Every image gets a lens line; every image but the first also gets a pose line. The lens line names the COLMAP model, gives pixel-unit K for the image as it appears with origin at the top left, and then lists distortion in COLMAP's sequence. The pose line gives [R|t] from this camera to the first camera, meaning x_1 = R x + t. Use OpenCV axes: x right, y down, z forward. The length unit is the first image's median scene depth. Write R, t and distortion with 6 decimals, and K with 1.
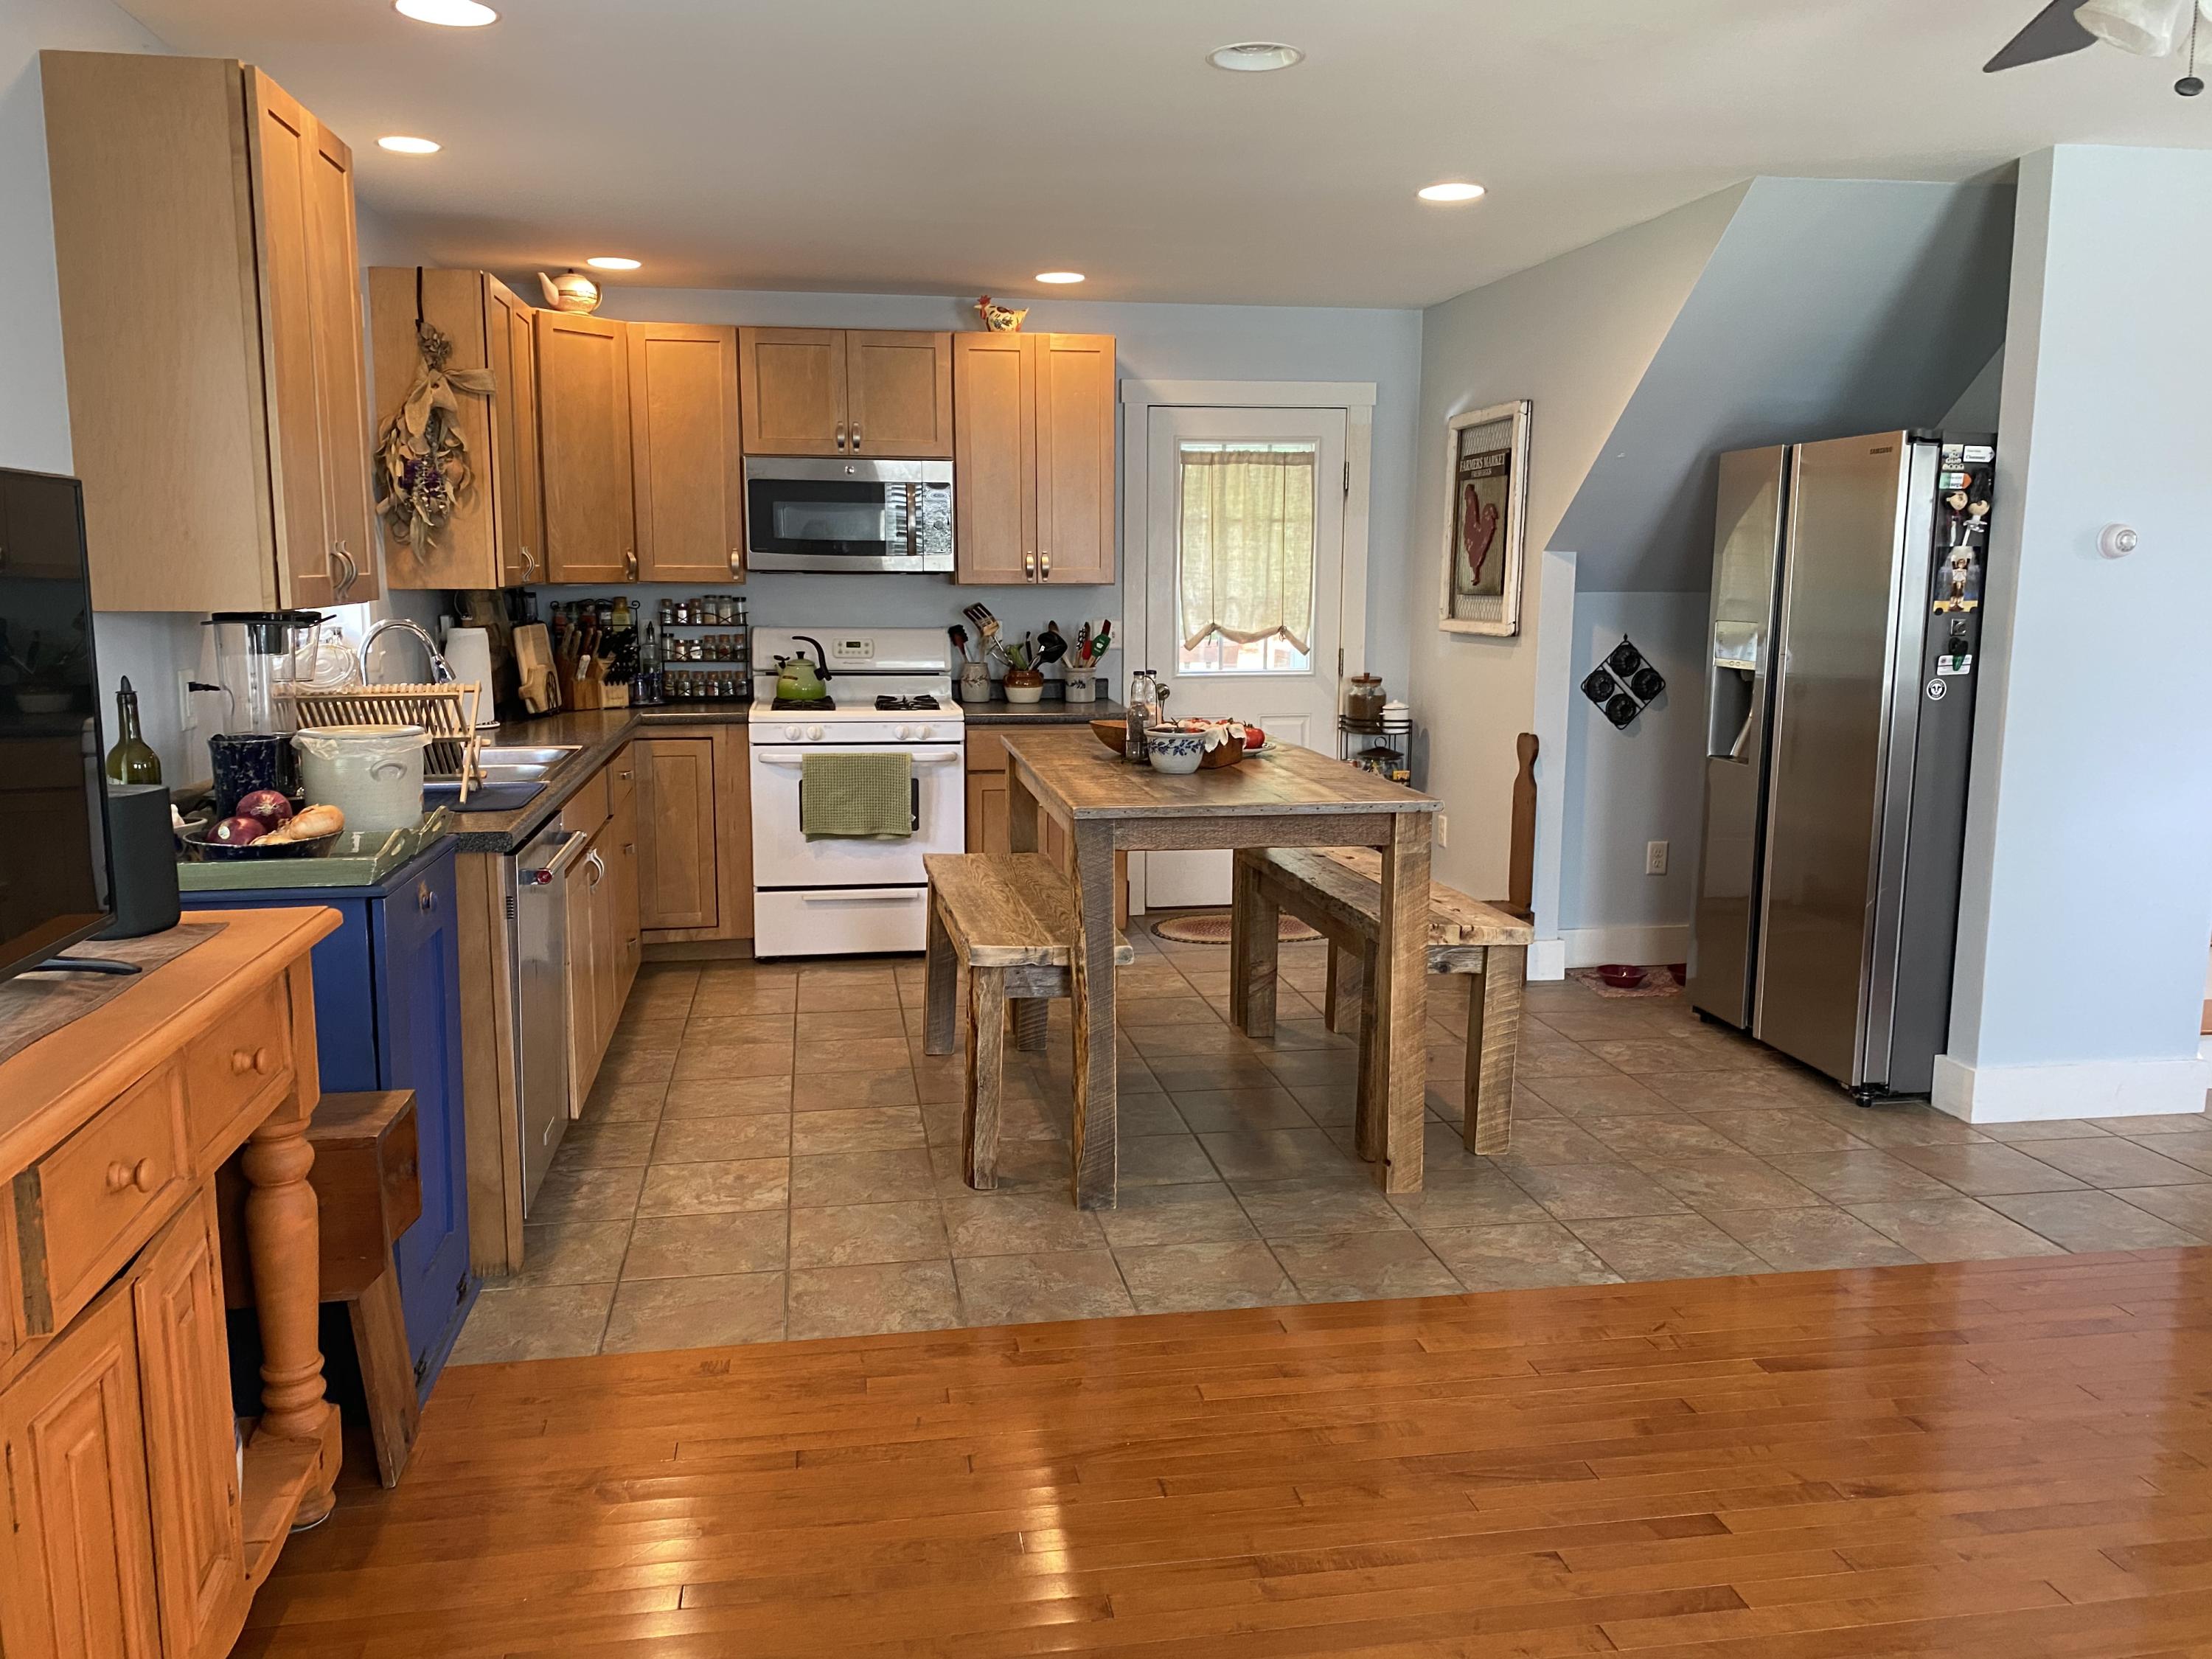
lens RADIAL K [[1683.3, 0, 1109.7], [0, 1683.3, 842.7], [0, 0, 1]] dist [0.031102, -0.028200]
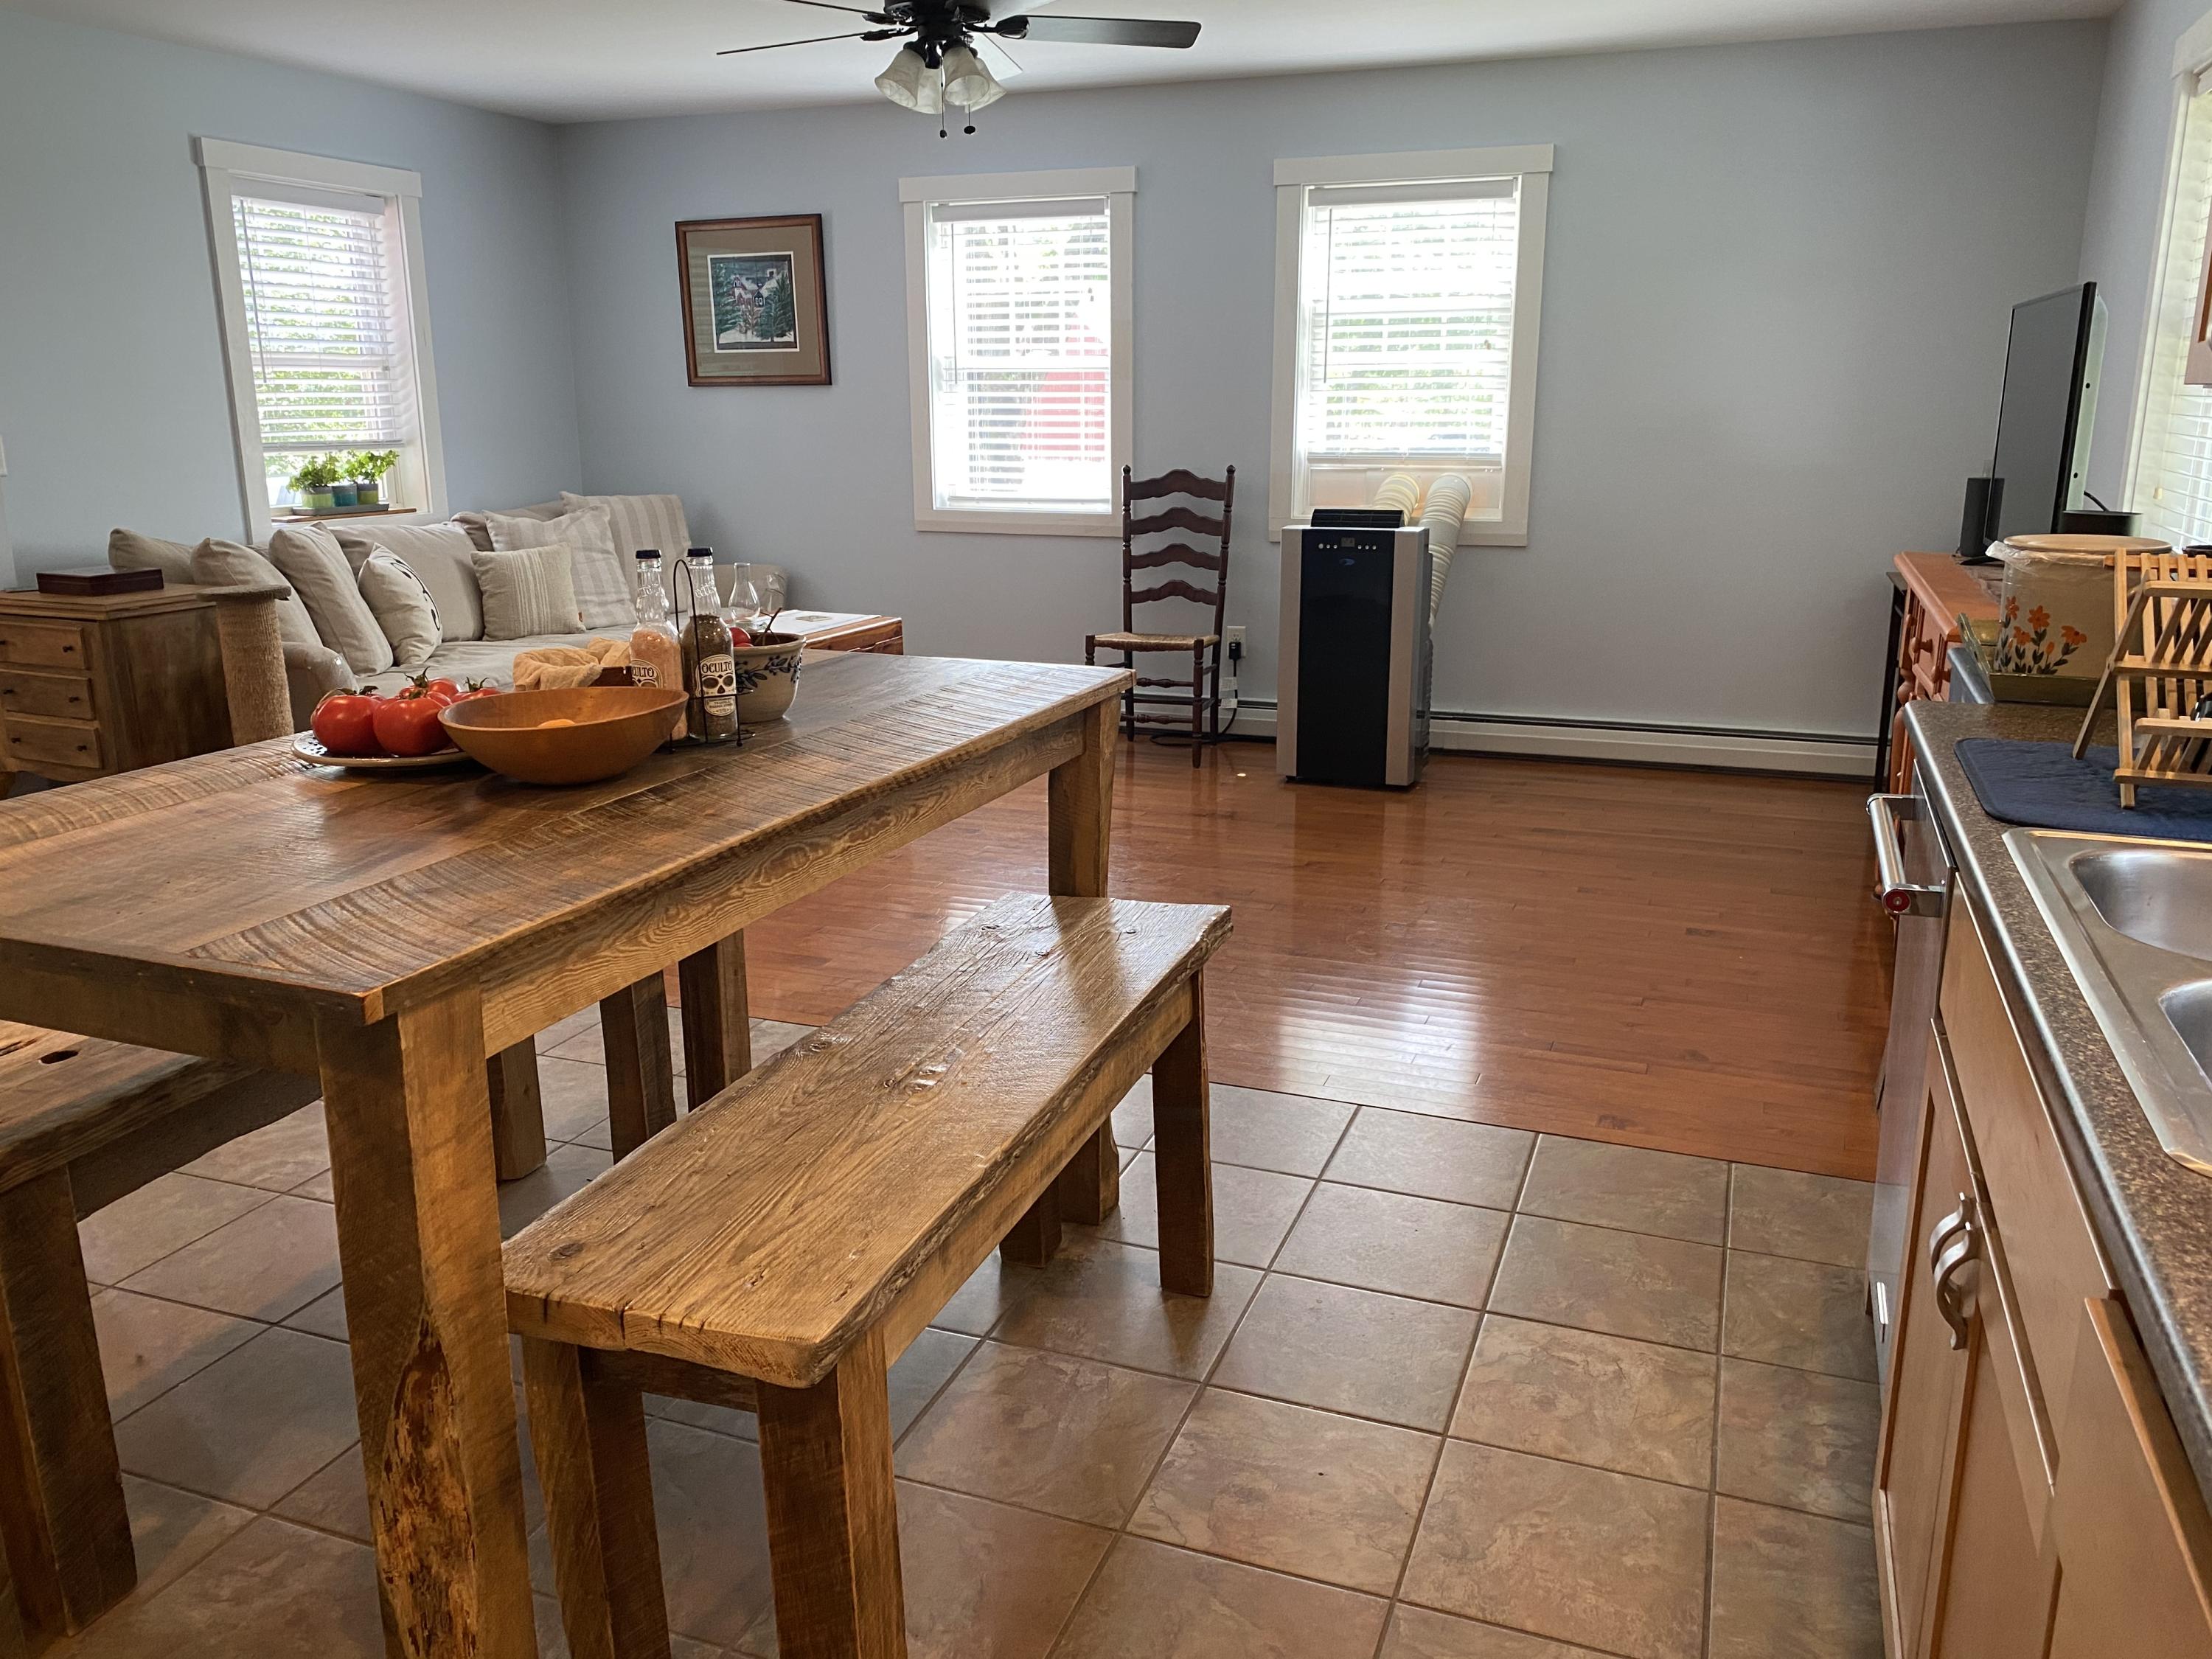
lens RADIAL K [[1683.3, 0, 1107.7], [0, 1683.3, 826.8], [0, 0, 1]] dist [0.031102, -0.028200]
pose [[-0.857661, -0.127646, 0.498121, -0.241588], [0.086288, 0.919239, 0.384129, -0.152734], [-0.506925, 0.372434, -0.777381, 0.991660]]
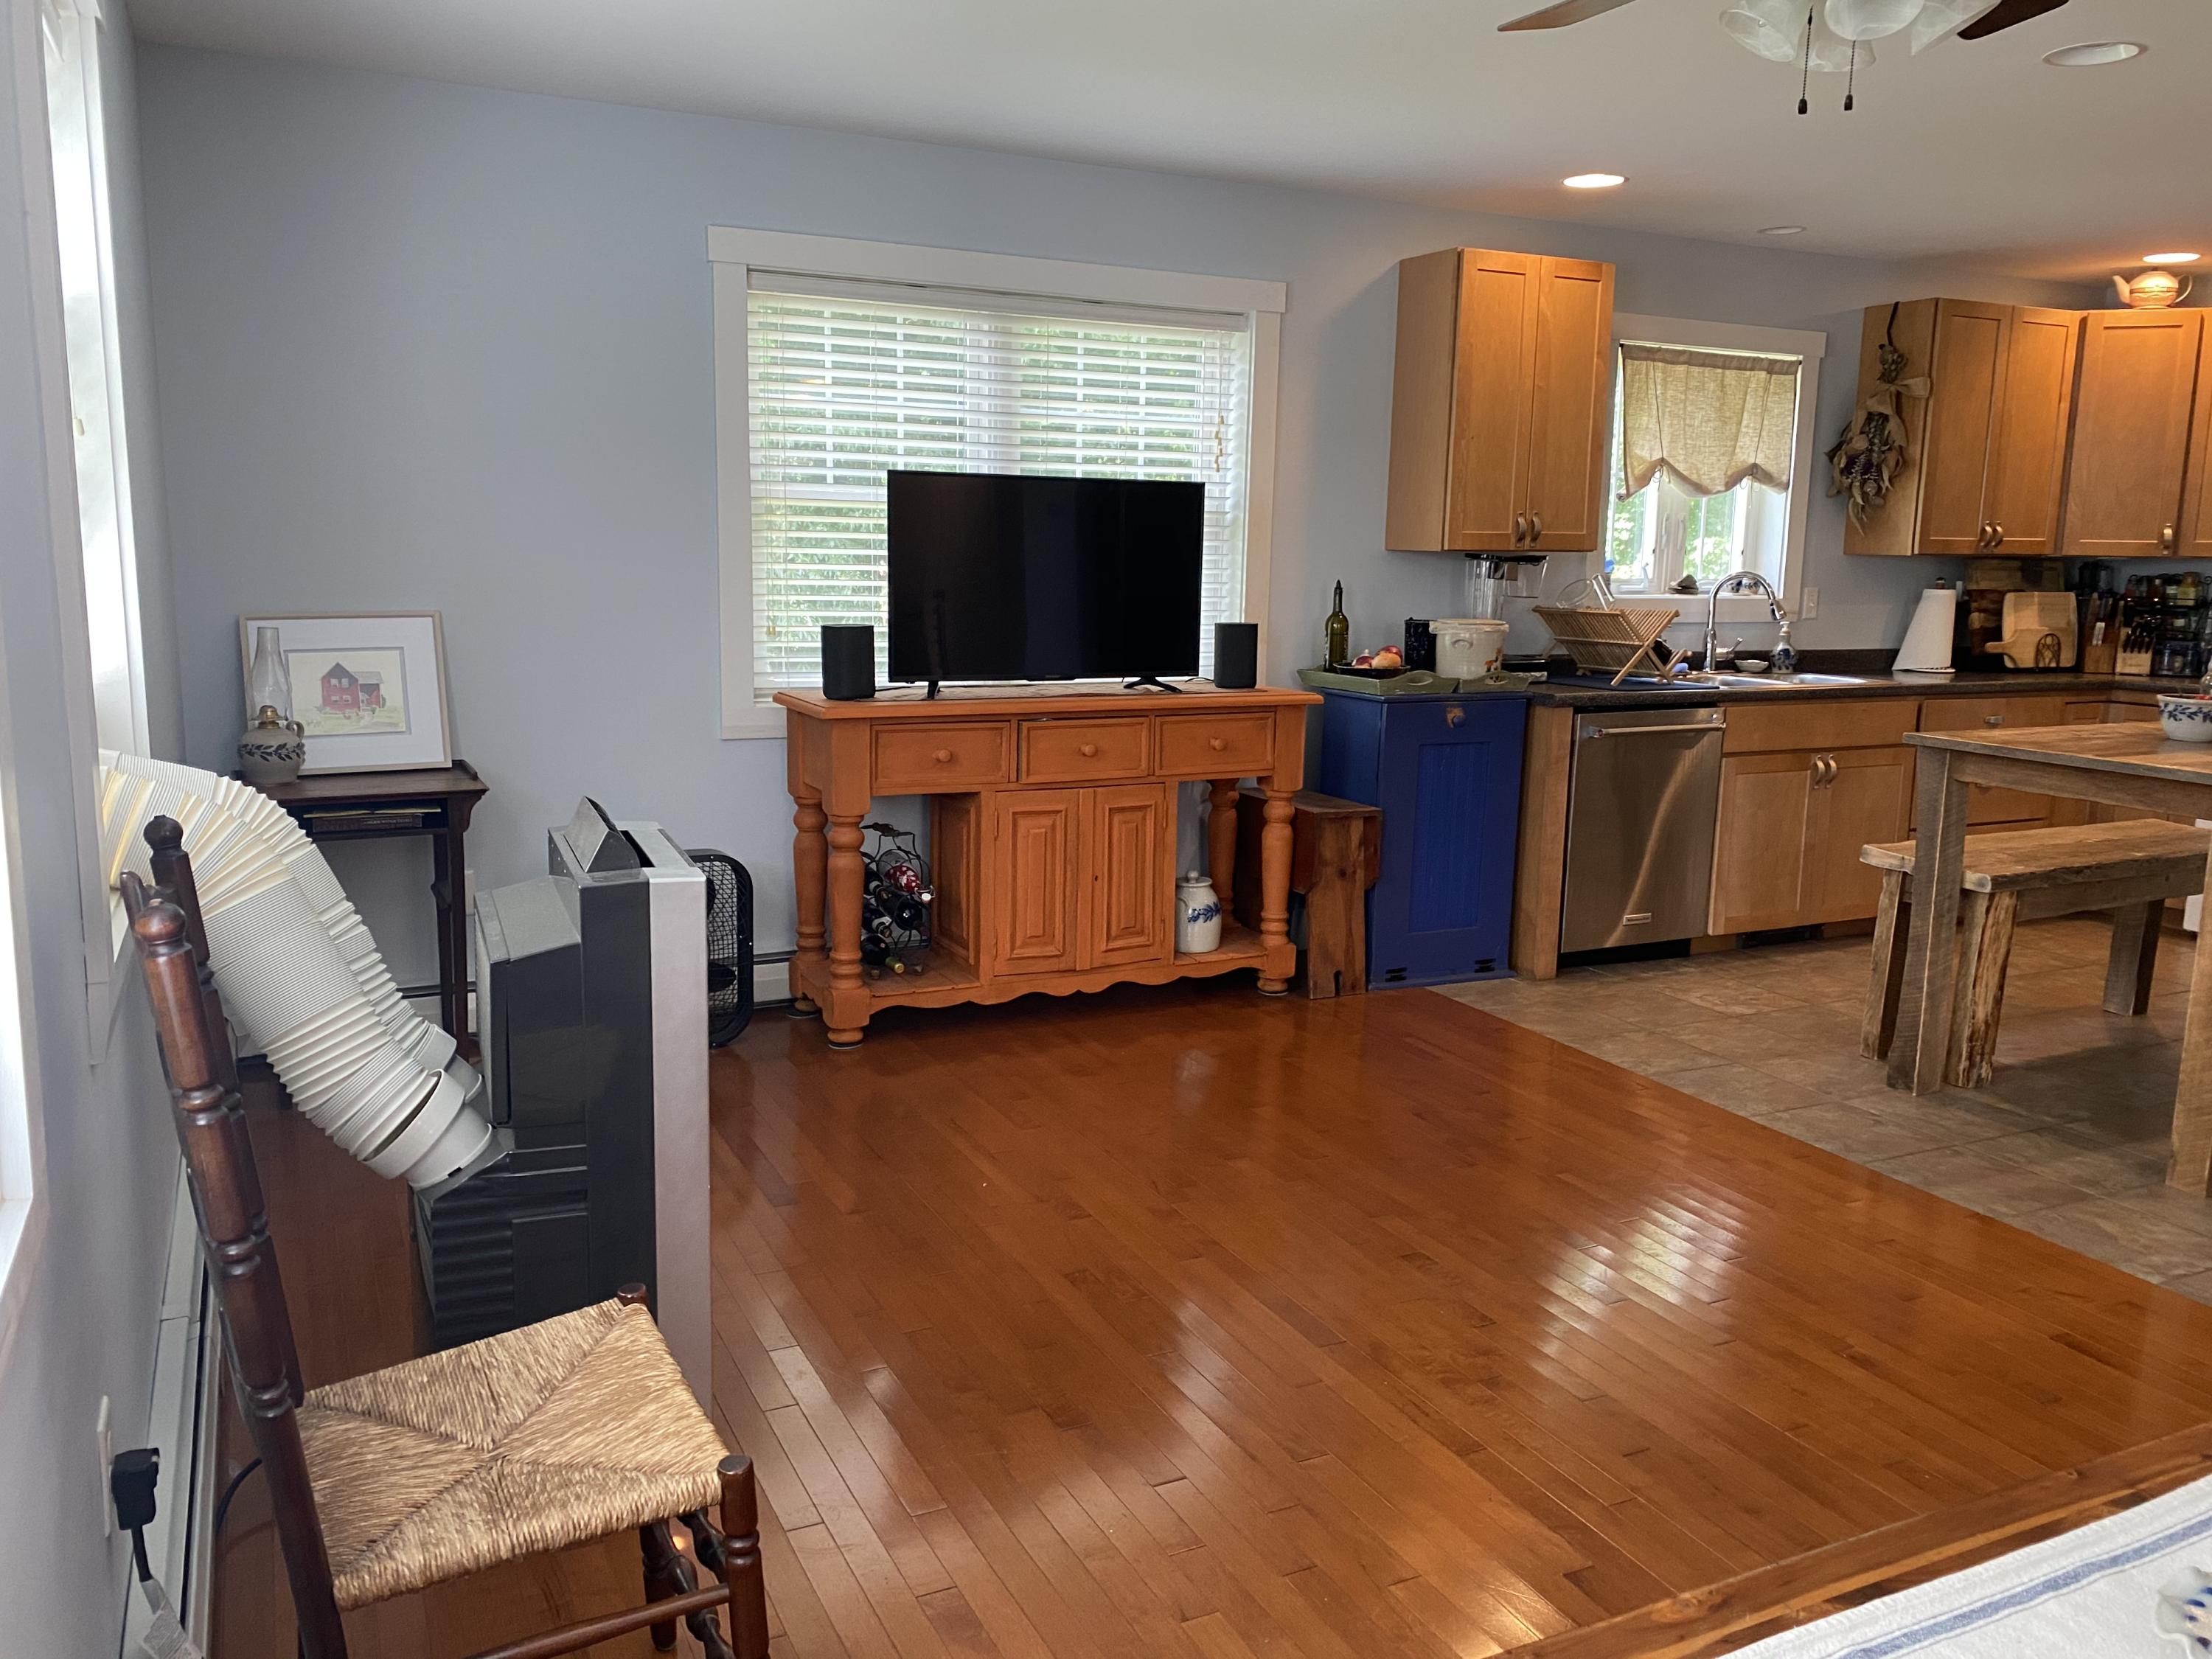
lens RADIAL K [[1683.3, 0, 1100.8], [0, 1683.3, 845.6], [0, 0, 1]] dist [0.031102, -0.028200]
pose [[0.287766, 0.174437, -0.941681, 0.574145], [-0.173202, 0.976538, 0.127965, 0.001481], [0.941908, 0.126277, 0.311227, 0.070187]]
